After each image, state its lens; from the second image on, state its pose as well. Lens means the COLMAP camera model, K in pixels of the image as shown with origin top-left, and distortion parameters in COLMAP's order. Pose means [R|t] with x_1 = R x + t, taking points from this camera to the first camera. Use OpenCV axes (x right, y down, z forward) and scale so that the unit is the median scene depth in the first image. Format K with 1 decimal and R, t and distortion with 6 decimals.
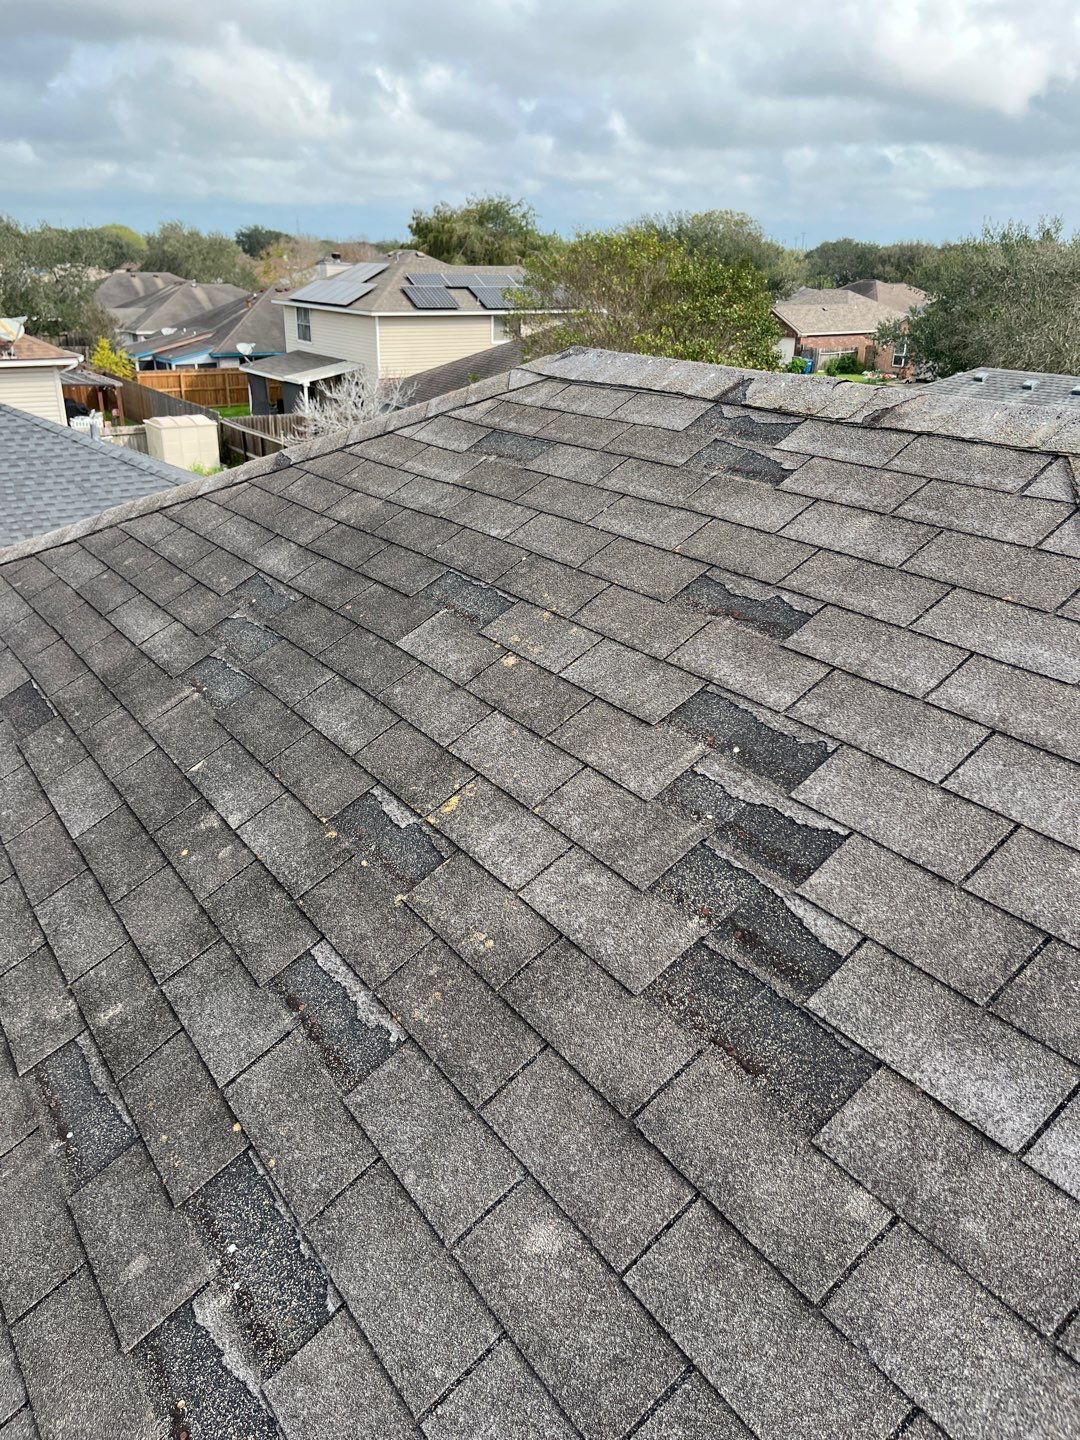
lens RADIAL K [[1087.8, 0, 530.5], [0, 1087.8, 710.0], [0, 0, 1]] dist [0.053127, -0.077451]
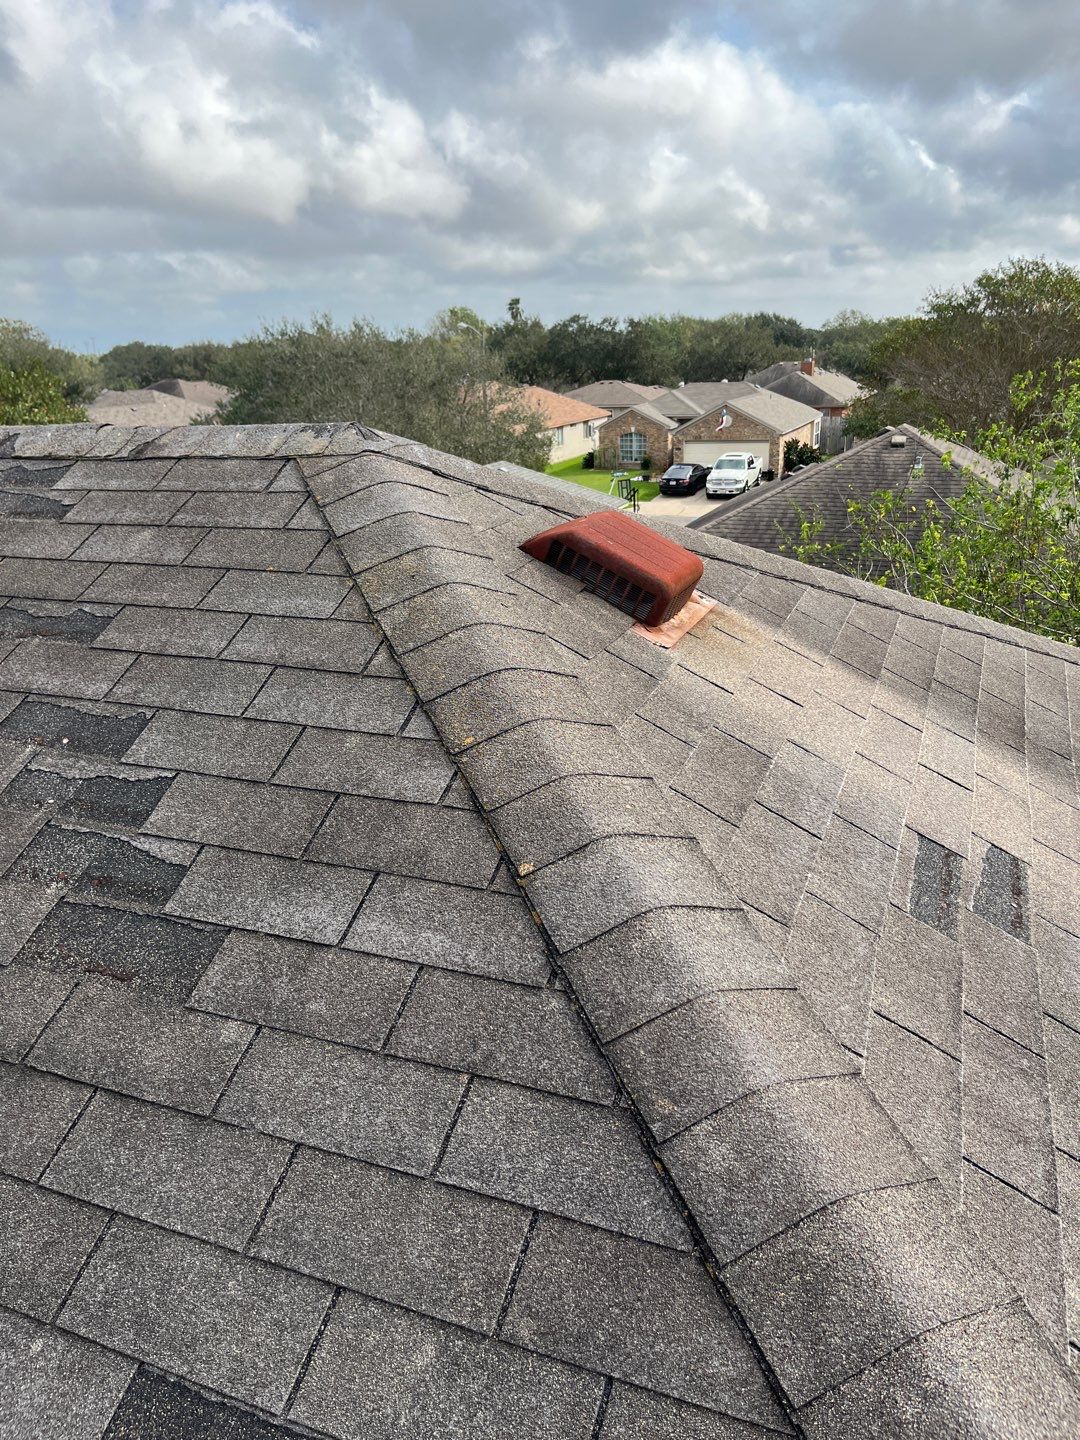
lens RADIAL K [[1087.8, 0, 529.7], [0, 1087.8, 722.0], [0, 0, 1]] dist [0.053127, -0.077451]
pose [[0.833870, -0.228775, 0.502318, 0.035519], [0.264187, 0.964471, 0.000695, 0.153578], [-0.484630, 0.132127, 0.864683, -0.177612]]
